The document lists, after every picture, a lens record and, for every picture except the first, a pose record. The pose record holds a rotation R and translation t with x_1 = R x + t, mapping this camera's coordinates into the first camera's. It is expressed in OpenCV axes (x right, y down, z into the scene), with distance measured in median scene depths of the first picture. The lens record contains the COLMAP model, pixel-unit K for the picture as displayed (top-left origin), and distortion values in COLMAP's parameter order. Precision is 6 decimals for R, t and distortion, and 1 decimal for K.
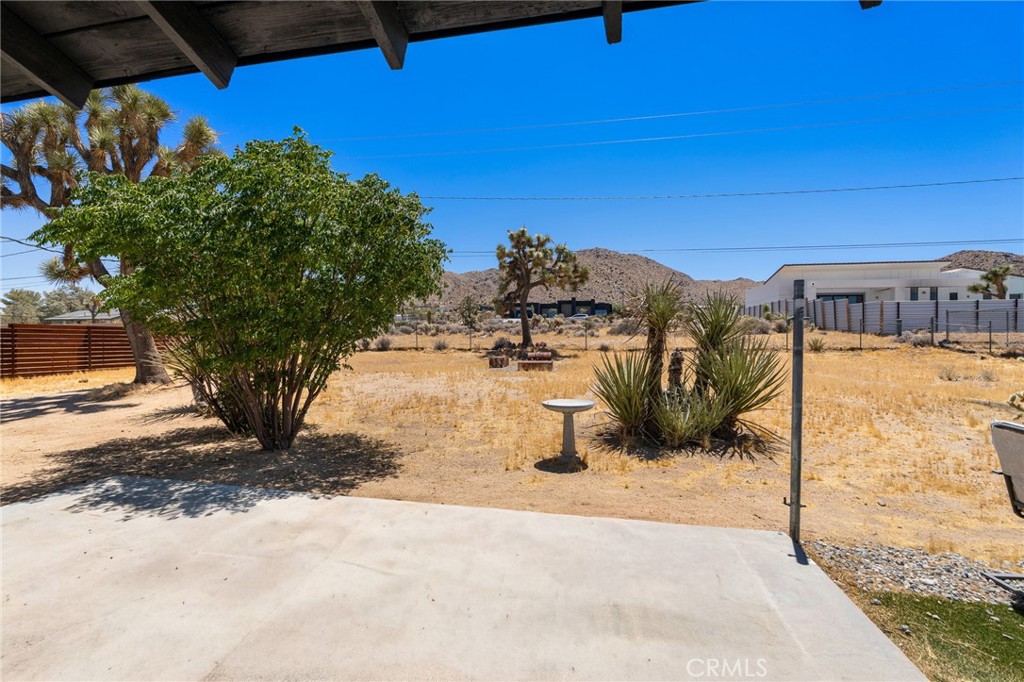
lens RADIAL K [[452.8, 0, 511.7], [0, 452.8, 342.8], [0, 0, 1]] dist [-0.003009, 0.000039]
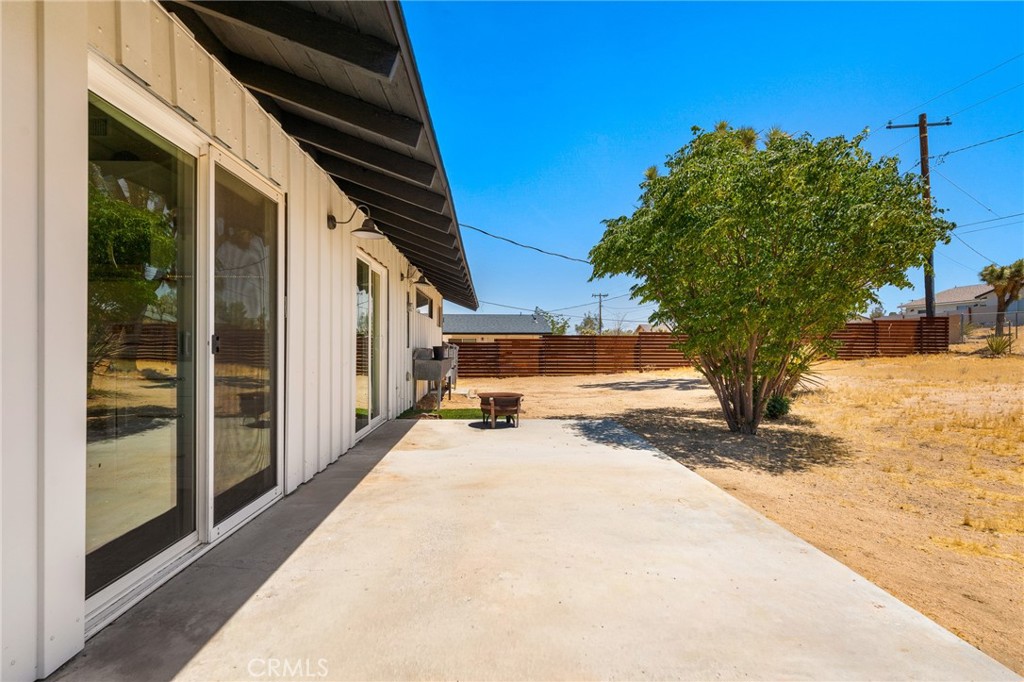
lens RADIAL K [[452.8, 0, 511.7], [0, 452.8, 341.2], [0, 0, 1]] dist [-0.003009, 0.000039]
pose [[0.246957, -0.004575, -0.969016, 0.475601], [0.004724, 0.999983, -0.003518, 0.018271], [0.969015, -0.003709, 0.246974, 0.223332]]
